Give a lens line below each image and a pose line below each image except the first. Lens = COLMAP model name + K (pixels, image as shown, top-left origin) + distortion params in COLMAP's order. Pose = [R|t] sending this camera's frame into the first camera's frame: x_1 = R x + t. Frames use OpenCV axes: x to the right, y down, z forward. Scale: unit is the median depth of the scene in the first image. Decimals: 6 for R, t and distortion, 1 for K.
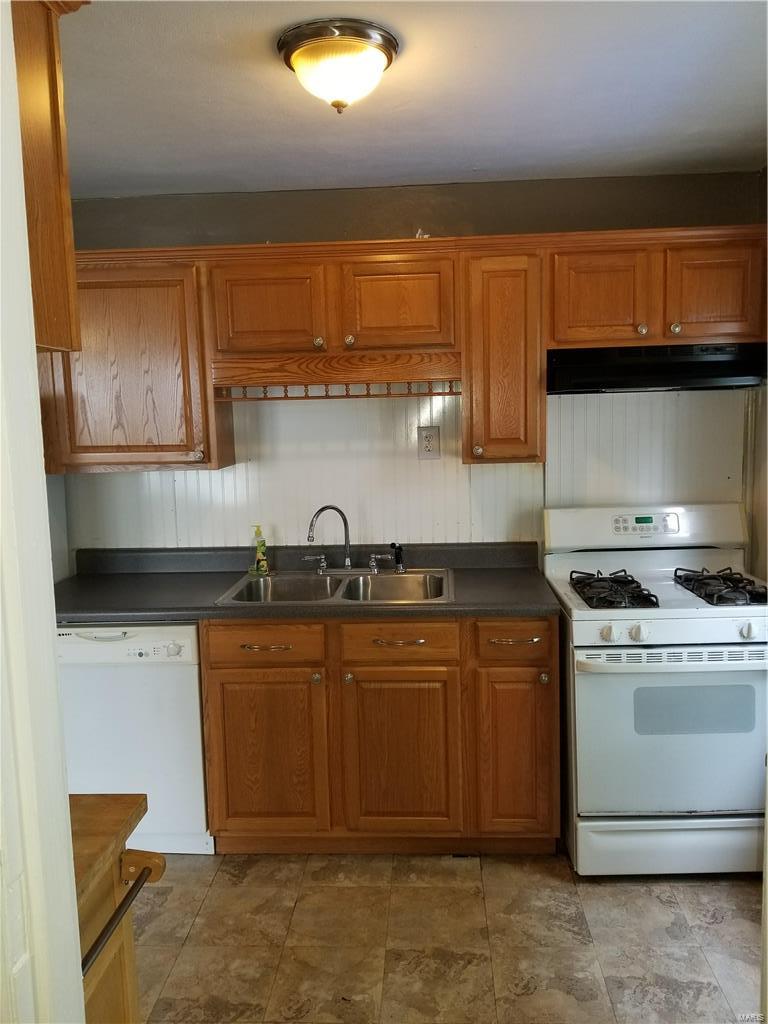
lens RADIAL K [[771.7, 0, 386.0], [0, 771.7, 505.6], [0, 0, 1]] dist [0.006669, -0.001515]
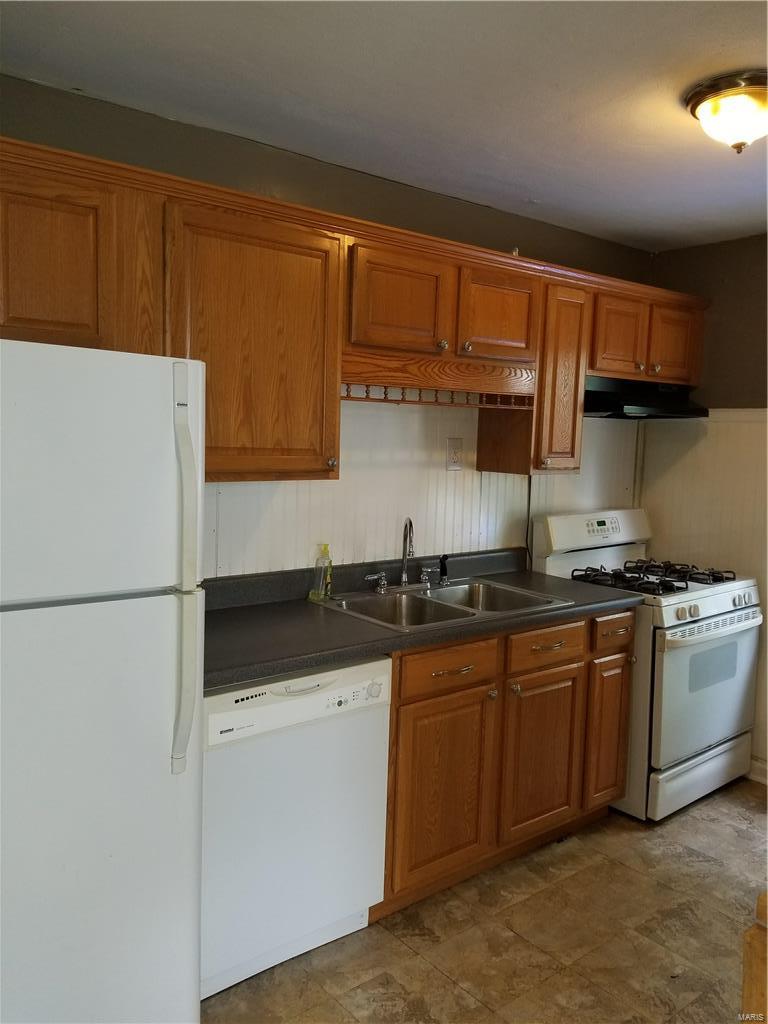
lens RADIAL K [[787.9, 0, 384.0], [0, 787.9, 512.0], [0, 0, 1]] dist [0.007577, -0.001616]
pose [[0.755005, -0.020781, 0.655390, -0.812781], [0.030748, 0.999520, -0.003730, -0.005324], [-0.654998, 0.022968, 0.755282, 0.331095]]
